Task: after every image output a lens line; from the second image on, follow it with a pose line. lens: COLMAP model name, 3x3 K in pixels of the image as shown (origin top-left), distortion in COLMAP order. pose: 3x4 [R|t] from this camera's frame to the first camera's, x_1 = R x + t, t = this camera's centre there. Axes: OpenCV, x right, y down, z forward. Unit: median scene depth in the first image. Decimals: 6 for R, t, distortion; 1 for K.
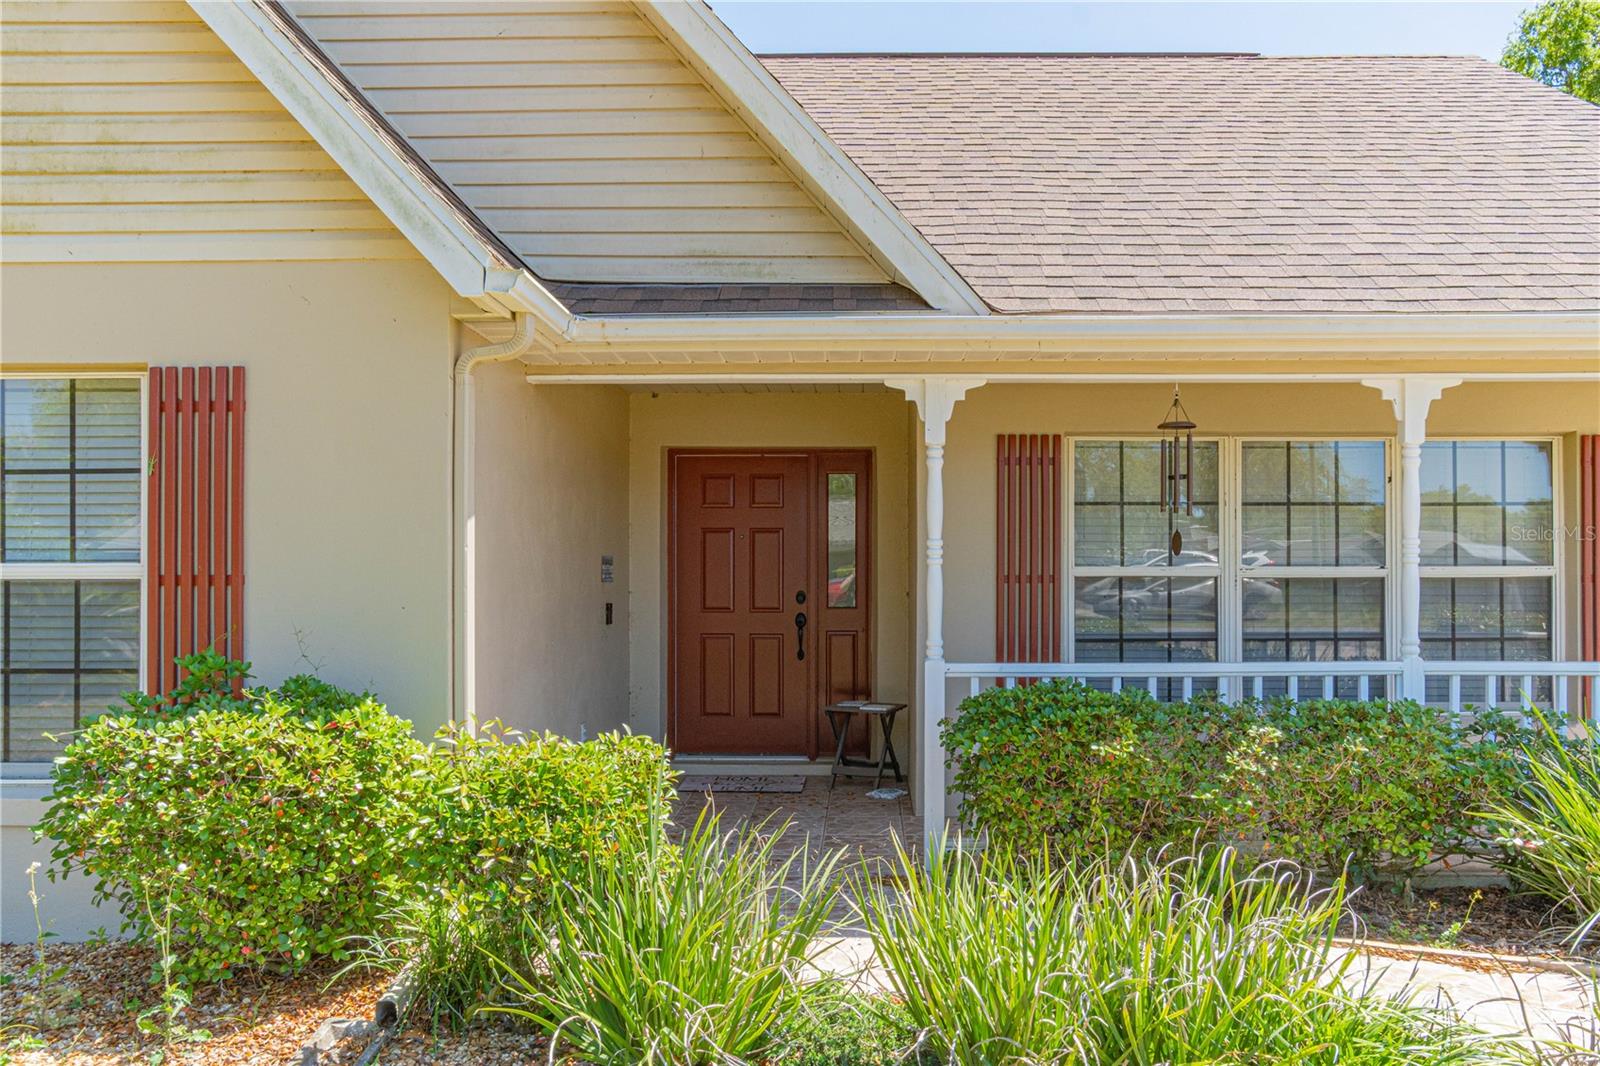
lens RADIAL K [[1236.2, 0, 851.2], [0, 1236.2, 540.7], [0, 0, 1]] dist [-0.004306, 0.003293]
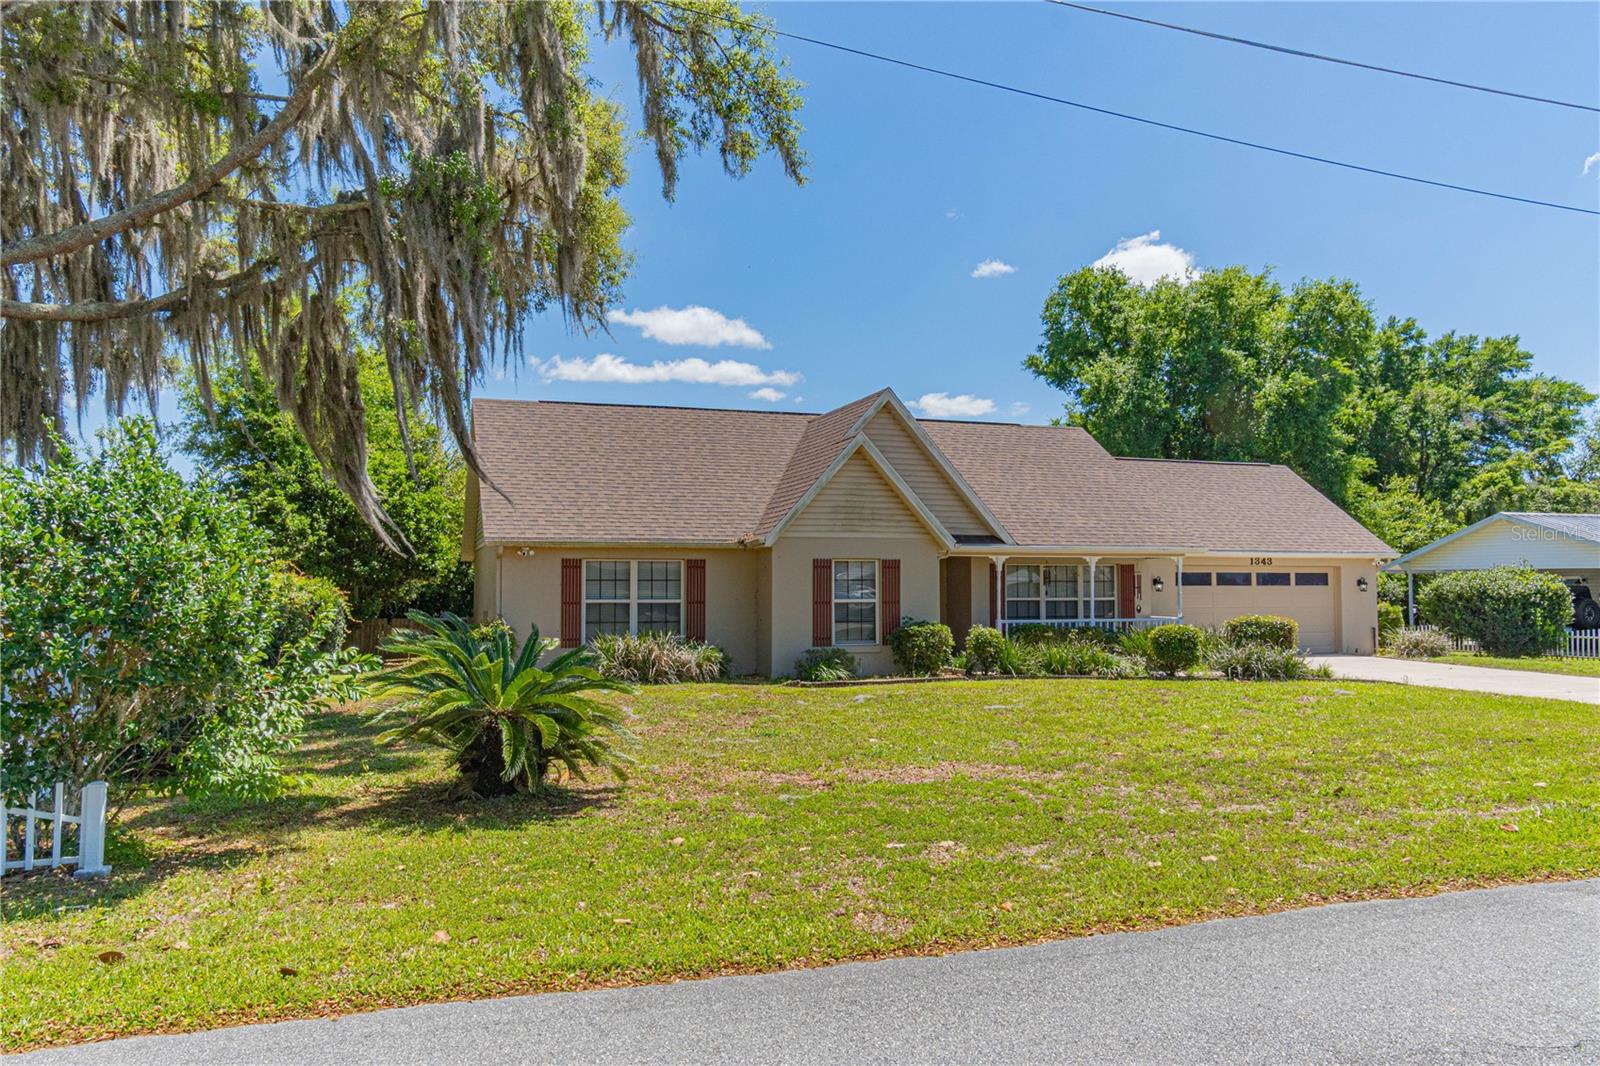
lens RADIAL K [[1212.1, 0, 872.2], [0, 1212.1, 533.7], [0, 0, 1]] dist [0.002000, 0.000760]
pose [[0.928059, 0.016147, 0.372082, -1.989001], [-0.007873, 0.999687, -0.023745, -0.104690], [-0.372349, 0.019107, 0.927896, -2.888266]]
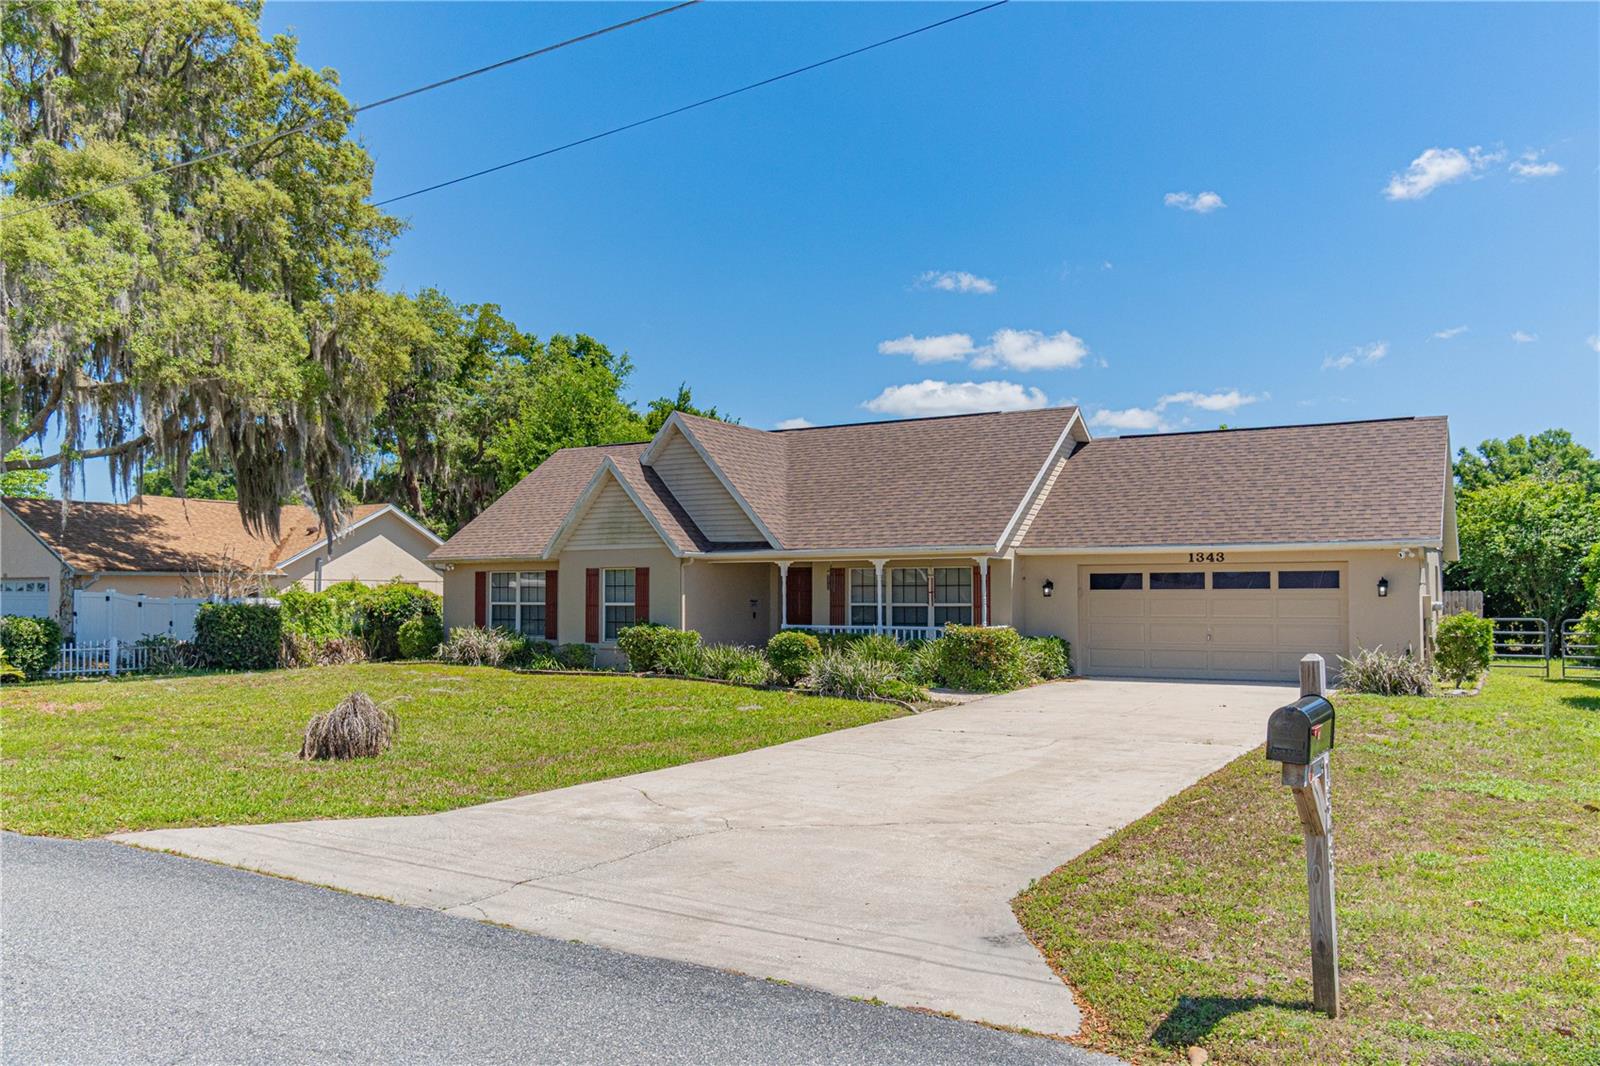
lens RADIAL K [[1229.2, 0, 781.3], [0, 1229.2, 571.7], [0, 0, 1]] dist [-0.007088, -0.002501]
pose [[0.856868, -0.010656, -0.515426, 2.357815], [0.013060, 0.999914, 0.001039, -0.097566], [0.515371, -0.007621, 0.856933, -2.822609]]
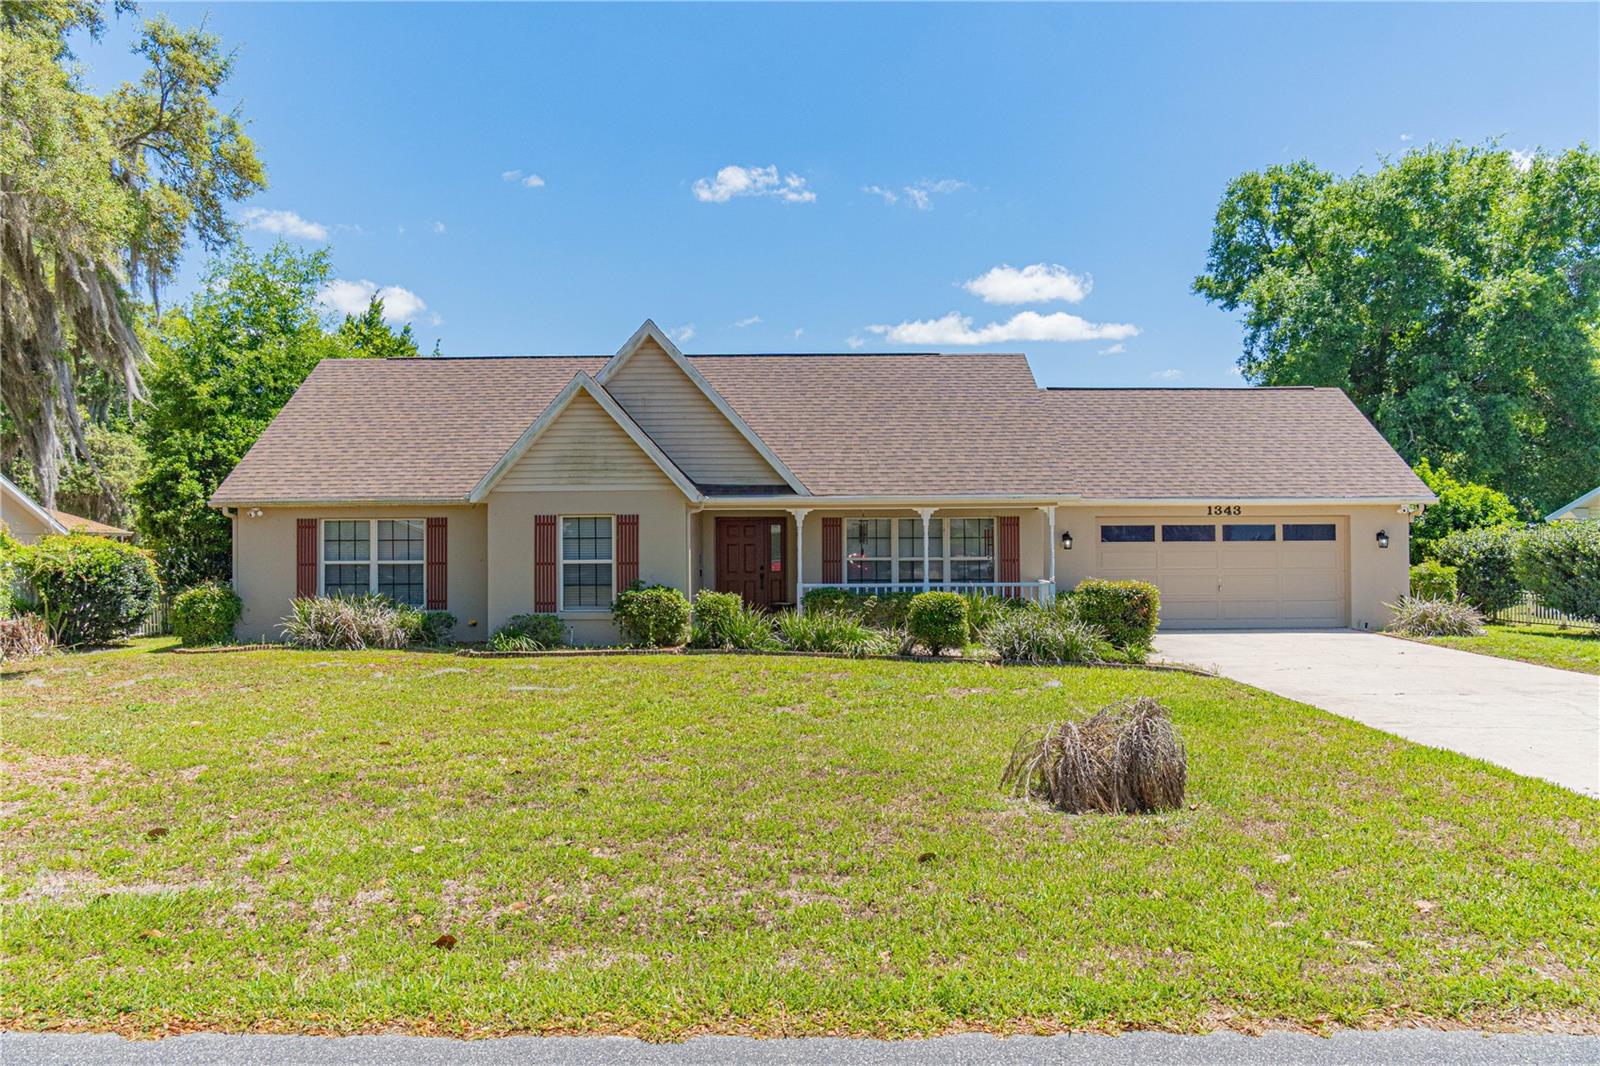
lens RADIAL K [[1204.4, 0, 800.0], [0, 1204.4, 533.0], [0, 0, 1]] dist [-0.012801, -0.000334]
pose [[0.999957, -0.005631, 0.007315, 0.041449], [0.005561, 0.999938, 0.009659, -0.093109], [-0.007369, -0.009618, 0.999927, -2.693430]]
